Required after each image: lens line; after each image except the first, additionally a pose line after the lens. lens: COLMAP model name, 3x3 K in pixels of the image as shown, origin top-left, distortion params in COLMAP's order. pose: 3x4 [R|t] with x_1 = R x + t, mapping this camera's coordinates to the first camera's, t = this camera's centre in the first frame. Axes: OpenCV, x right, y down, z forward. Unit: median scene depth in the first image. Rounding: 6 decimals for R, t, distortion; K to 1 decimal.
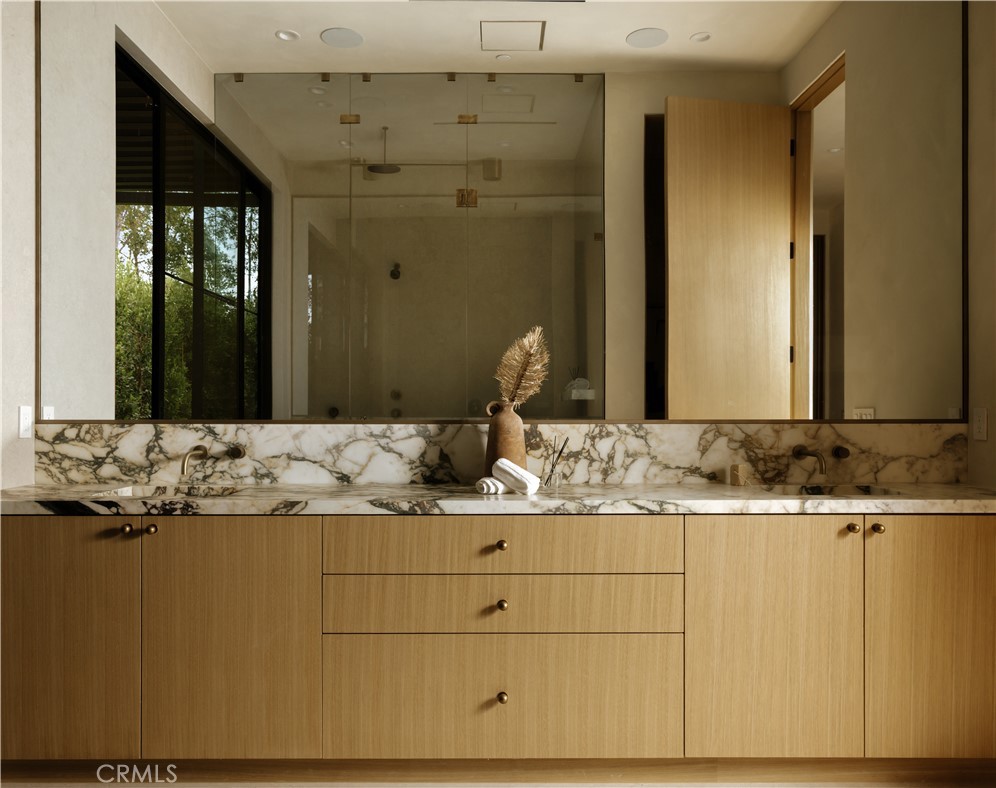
lens RADIAL K [[802.3, 0, 496.4], [0, 802.3, 409.0], [0, 0, 1]] dist [-0.006511, -0.000106]
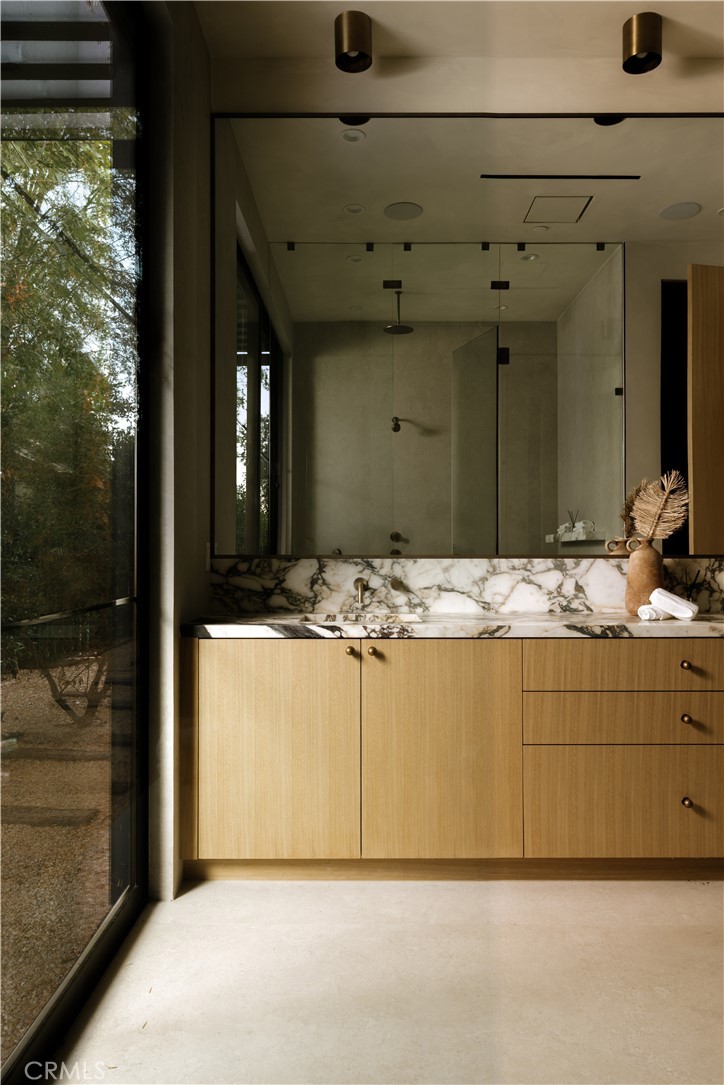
lens RADIAL K [[752.7, 0, 362.0], [0, 752.7, 542.5], [0, 0, 1]] dist [-0.002246, 0.000753]
pose [[0.999998, -0.000628, -0.001726, -0.364715], [0.000601, 0.999881, -0.015413, 0.012649], [0.001735, 0.015412, 0.999880, -0.041049]]
